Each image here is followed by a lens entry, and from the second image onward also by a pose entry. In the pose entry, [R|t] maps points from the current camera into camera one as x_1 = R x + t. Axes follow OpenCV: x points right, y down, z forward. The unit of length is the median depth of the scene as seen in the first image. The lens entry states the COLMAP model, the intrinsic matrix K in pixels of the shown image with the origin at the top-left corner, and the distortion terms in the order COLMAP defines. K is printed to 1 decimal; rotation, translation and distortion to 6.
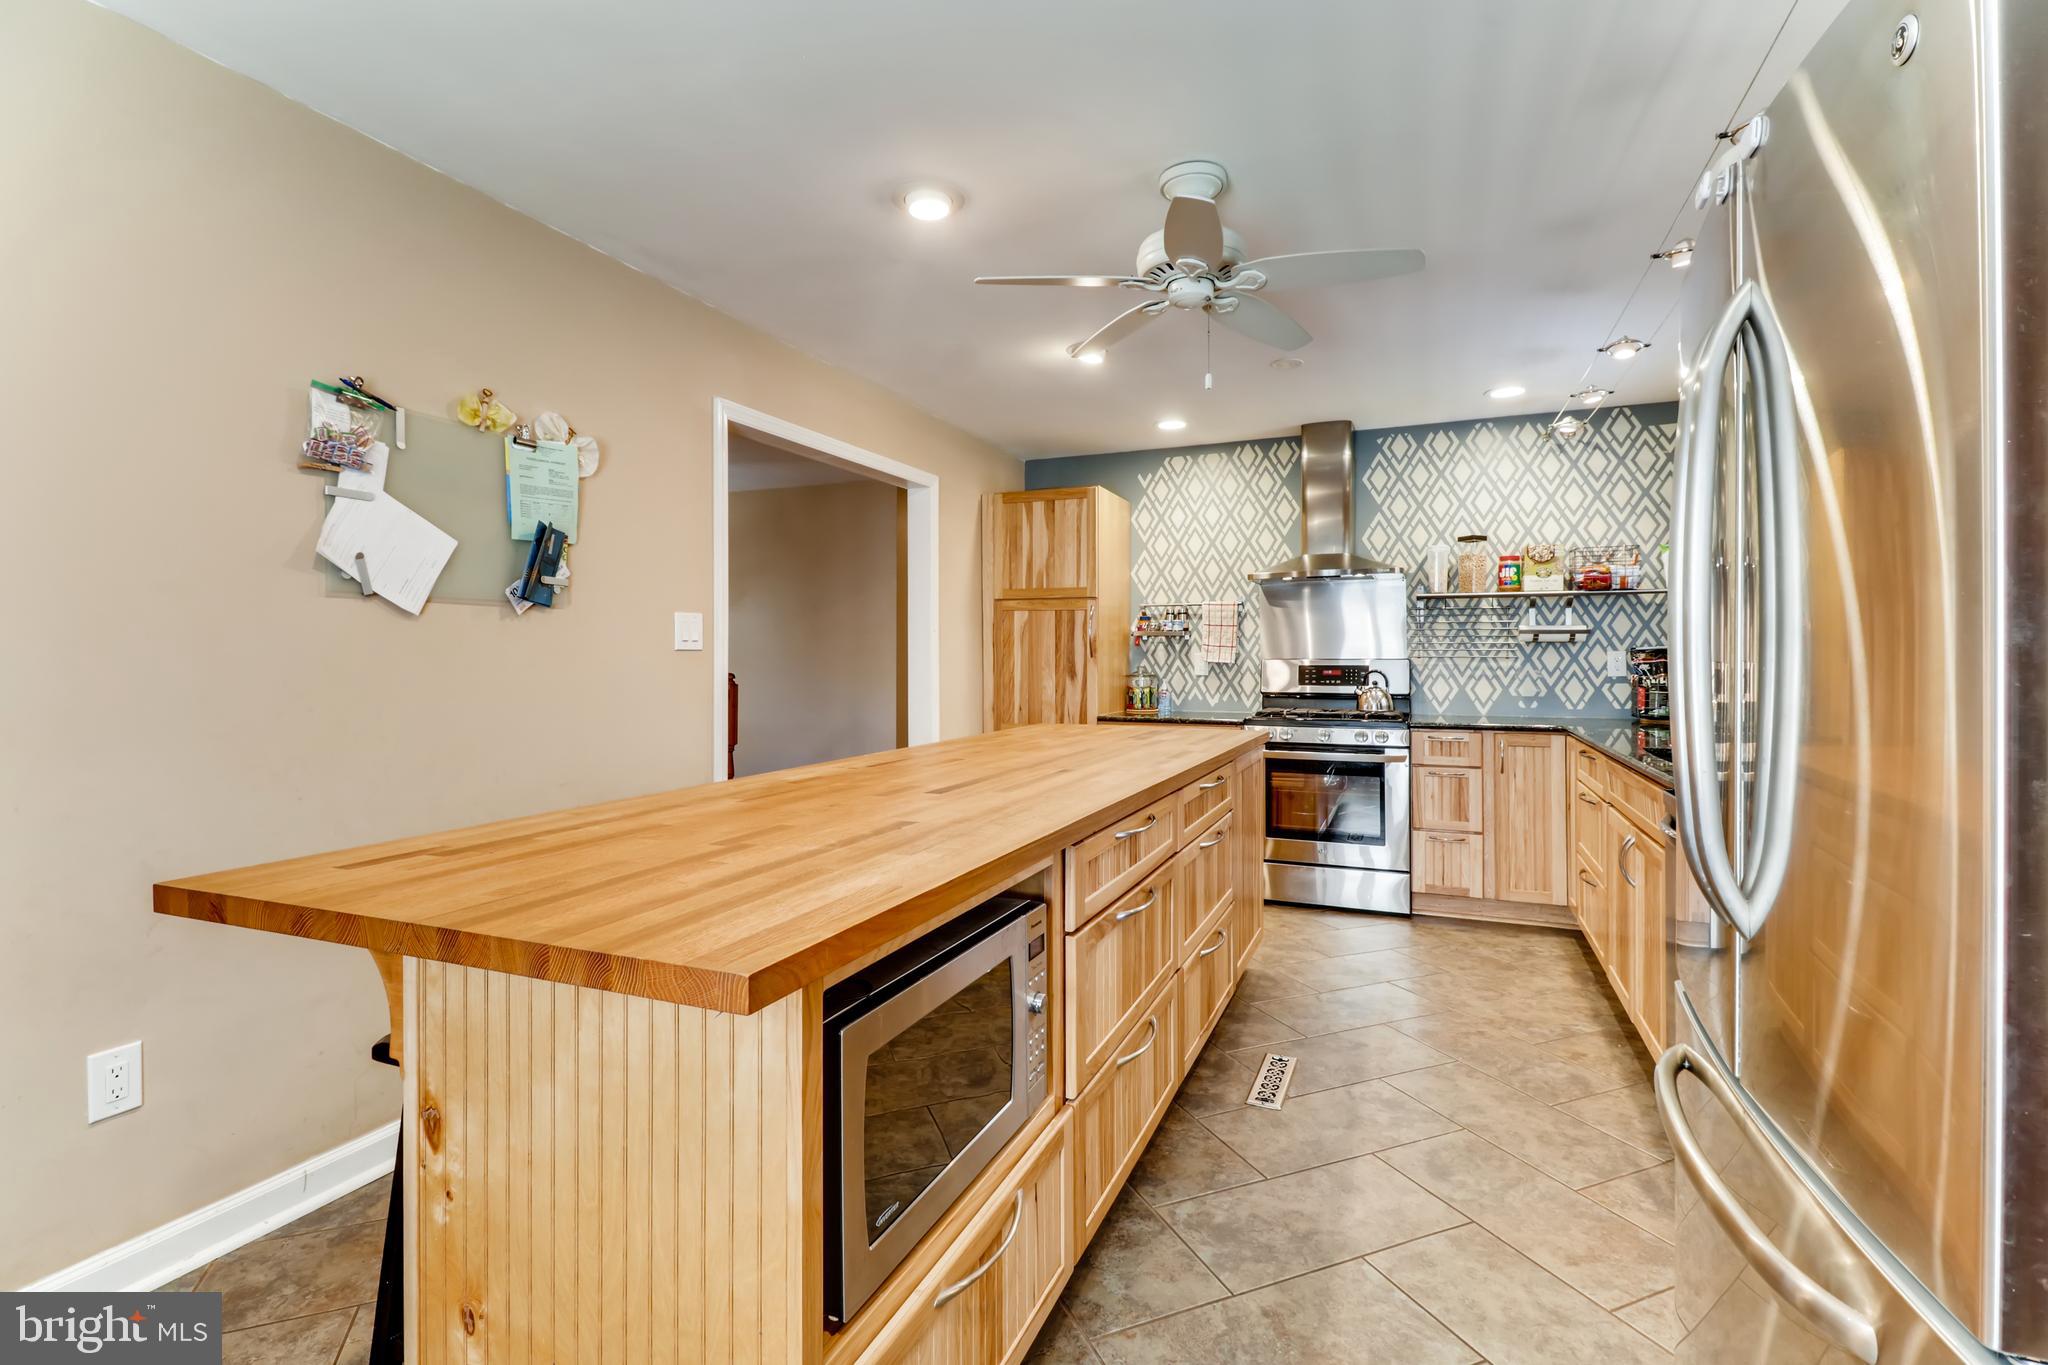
lens RADIAL K [[944.7, 0, 1018.7], [0, 944.7, 662.2], [0, 0, 1]] dist [0.017958, -0.006083]
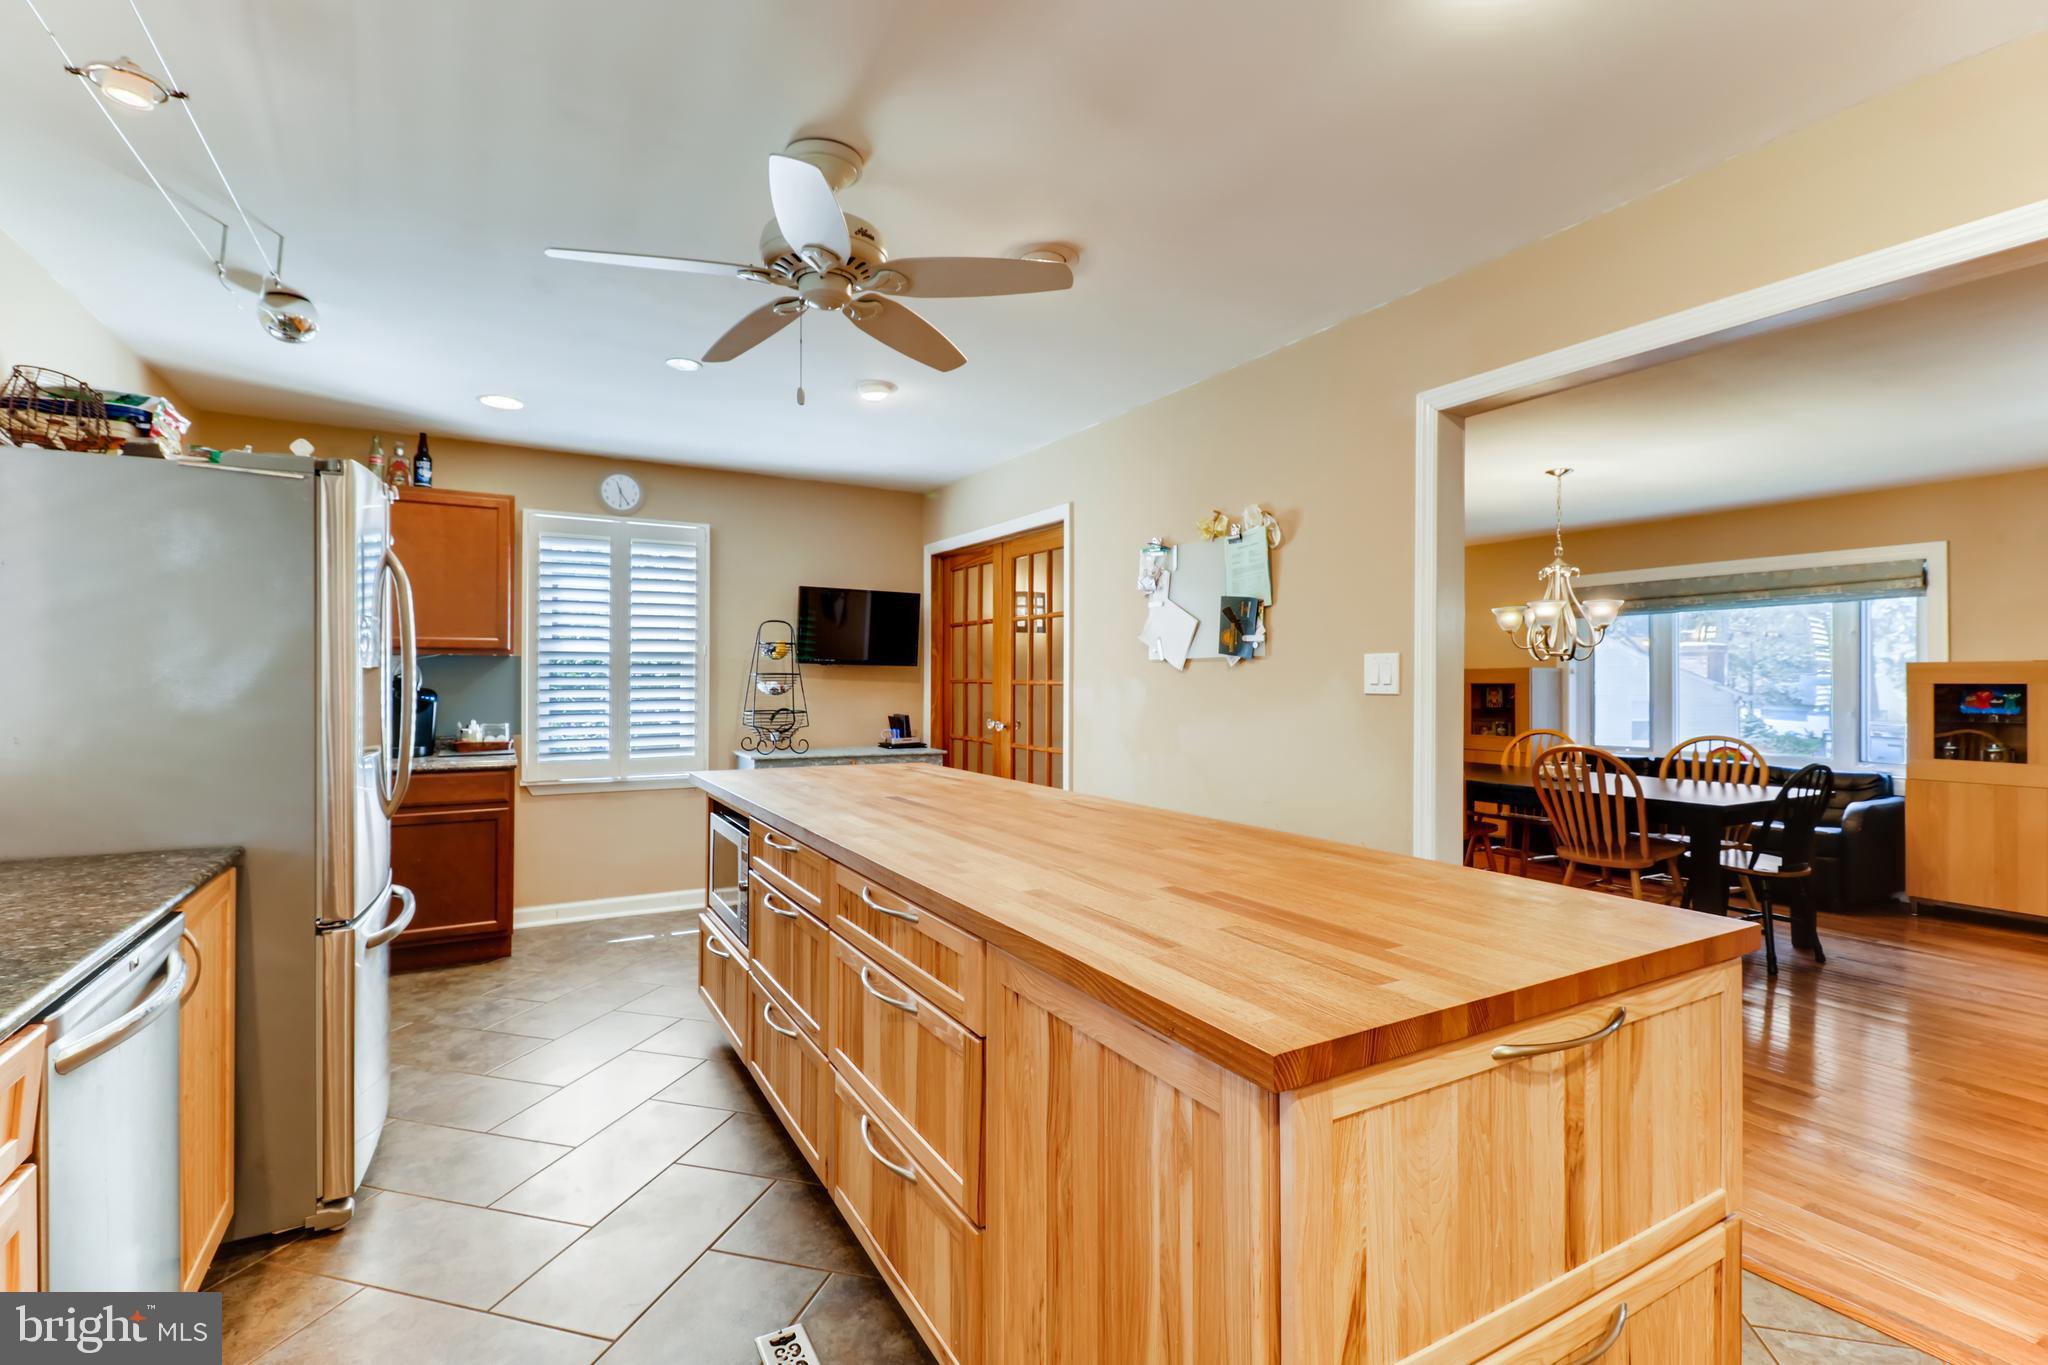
lens RADIAL K [[944.7, 0, 1032.5], [0, 944.7, 683.8], [0, 0, 1]] dist [0.017958, -0.006083]
pose [[-0.603117, 0.005344, -0.797635, 0.372578], [-0.004644, 0.999937, 0.010211, -0.019949], [0.797639, 0.009863, -0.603054, 0.822720]]
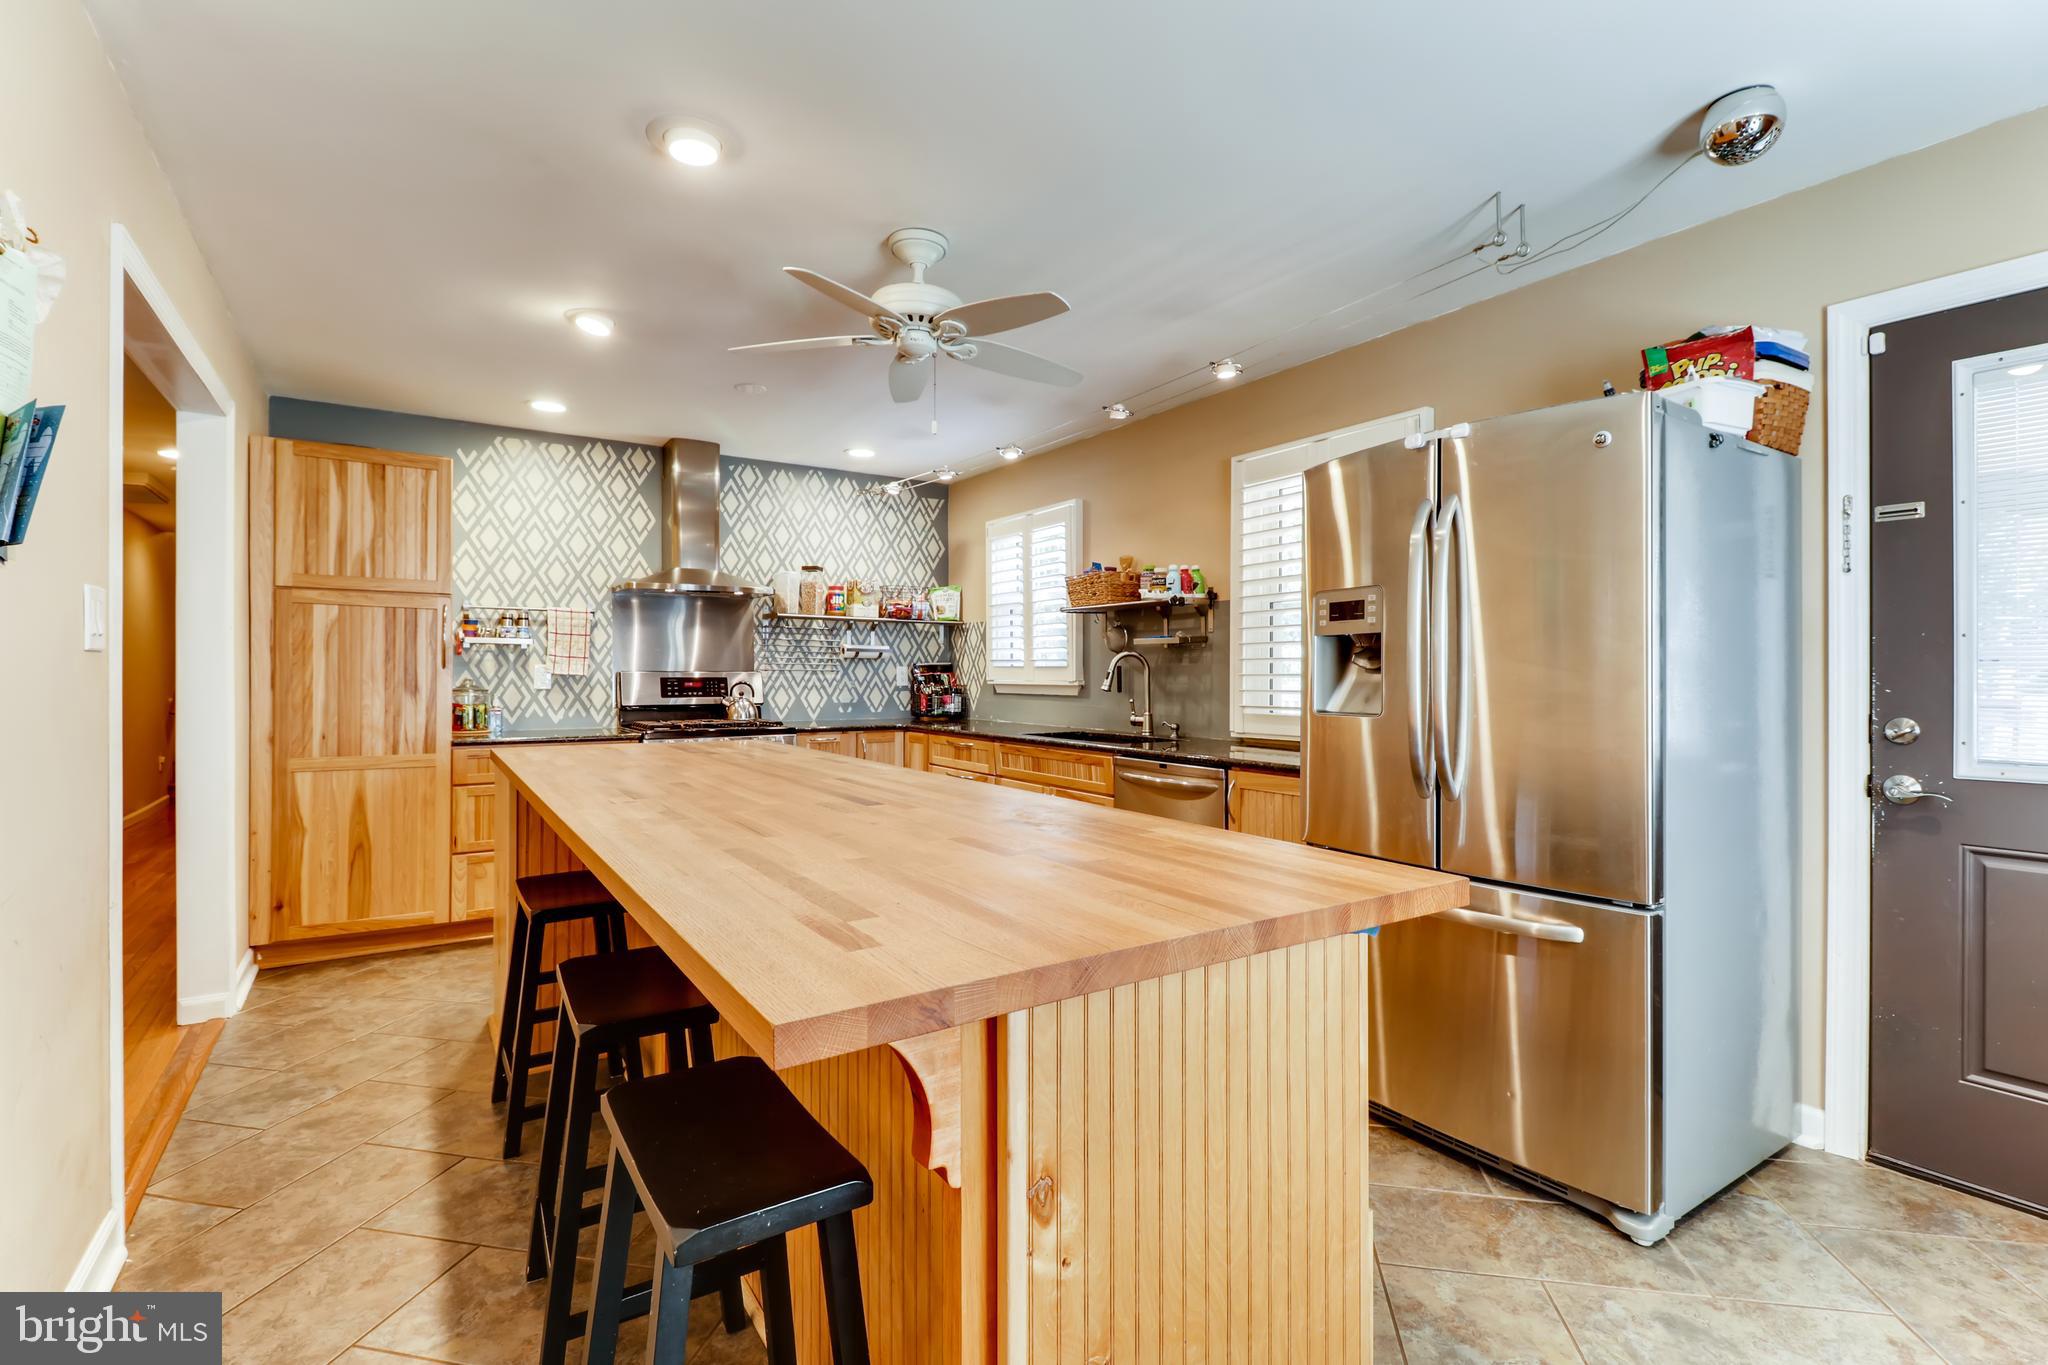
lens RADIAL K [[944.7, 0, 1034.3], [0, 944.7, 678.3], [0, 0, 1]] dist [0.017958, -0.006083]
pose [[0.548378, -0.002452, 0.836227, -0.334543], [0.000297, 0.999996, 0.002738, 0.001435], [-0.836230, -0.001253, 0.548377, 0.131154]]
